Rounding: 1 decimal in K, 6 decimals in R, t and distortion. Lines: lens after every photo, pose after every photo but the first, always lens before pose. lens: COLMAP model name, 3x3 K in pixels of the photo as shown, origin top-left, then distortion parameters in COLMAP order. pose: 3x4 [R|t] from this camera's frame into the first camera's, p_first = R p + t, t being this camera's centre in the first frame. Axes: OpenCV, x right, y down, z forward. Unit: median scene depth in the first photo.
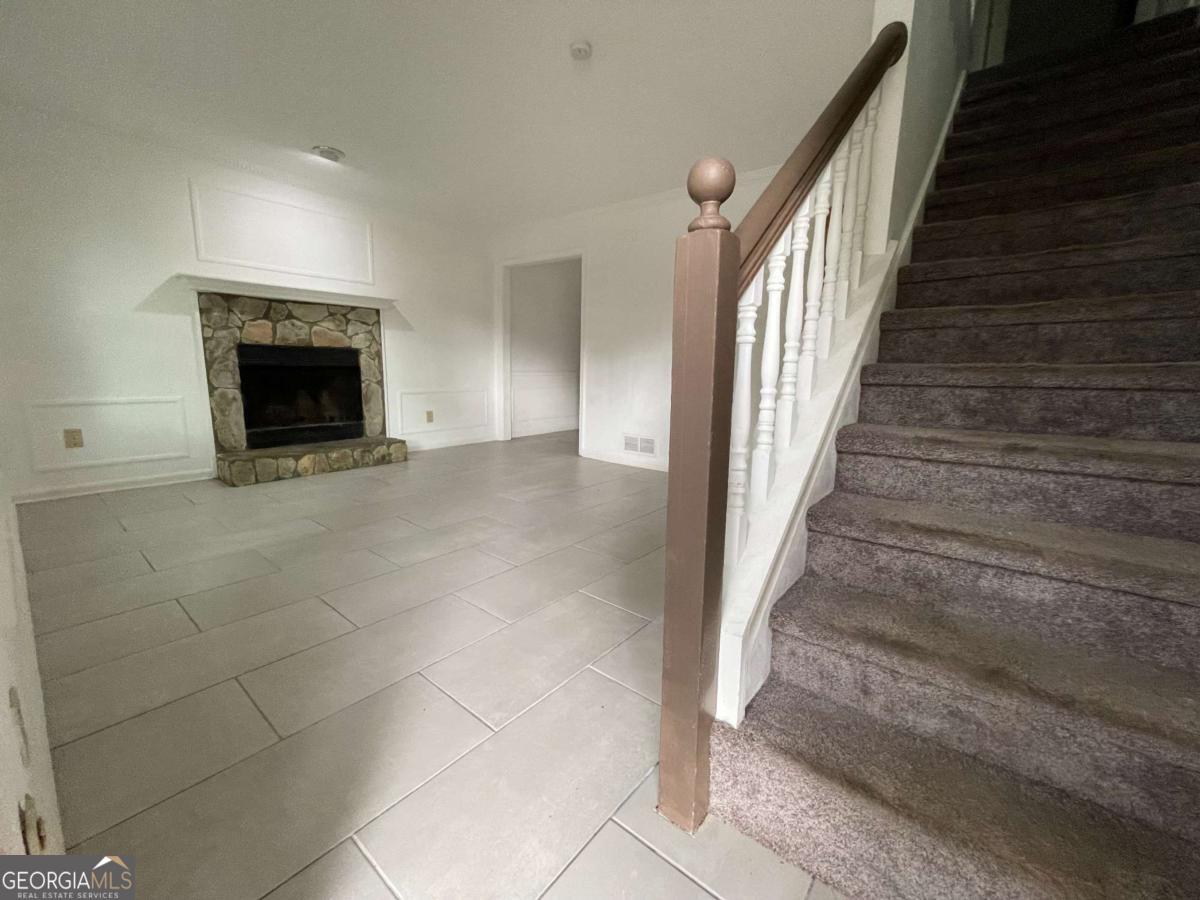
lens RADIAL K [[488.9, 0, 601.9], [0, 488.9, 448.0], [0, 0, 1]] dist [-0.002883, 0.000632]
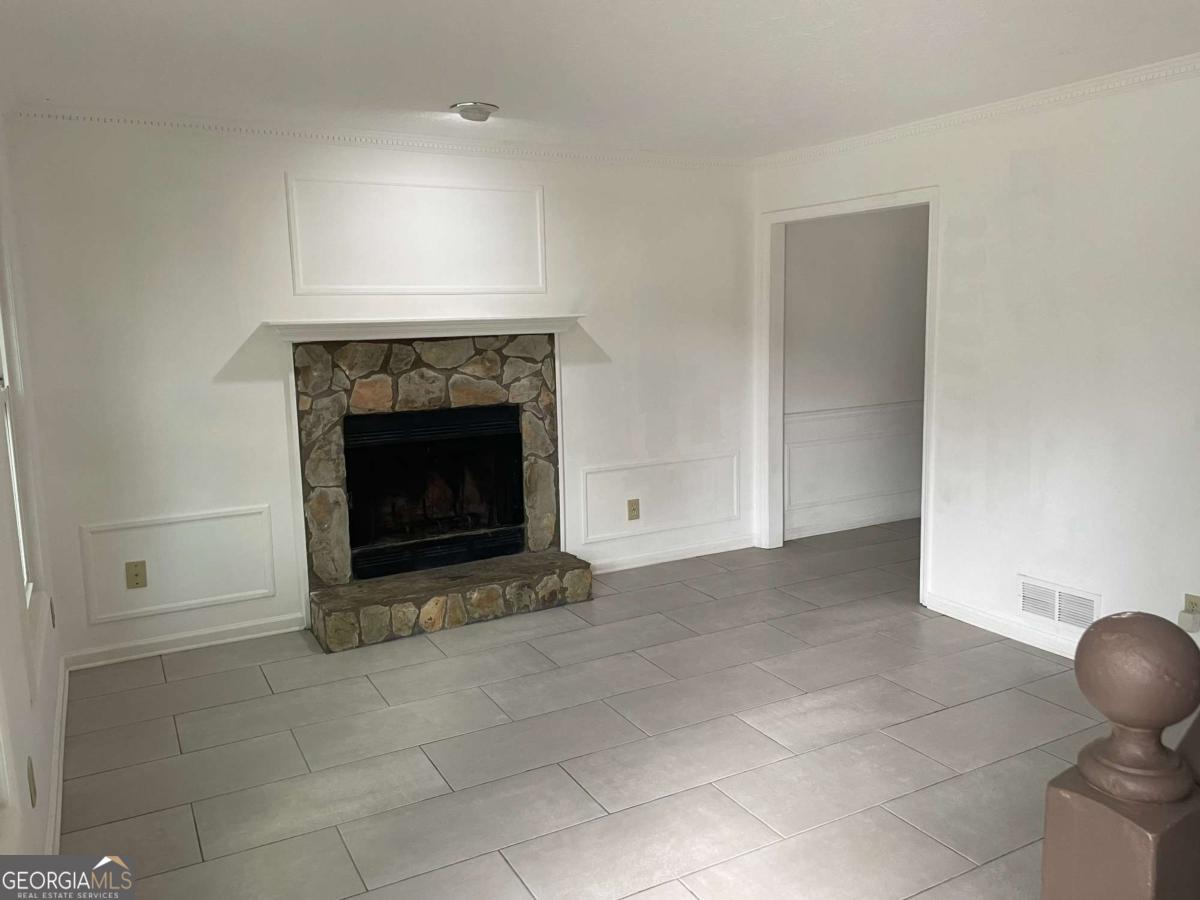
lens RADIAL K [[897.3, 0, 602.3], [0, 897.3, 448.0], [0, 0, 1]] dist [0.032383, -0.016234]
pose [[0.924160, 0.012199, -0.381810, 0.005009], [-0.024356, 0.999338, -0.027024, -0.138756], [0.381228, 0.034274, 0.923846, 0.052447]]
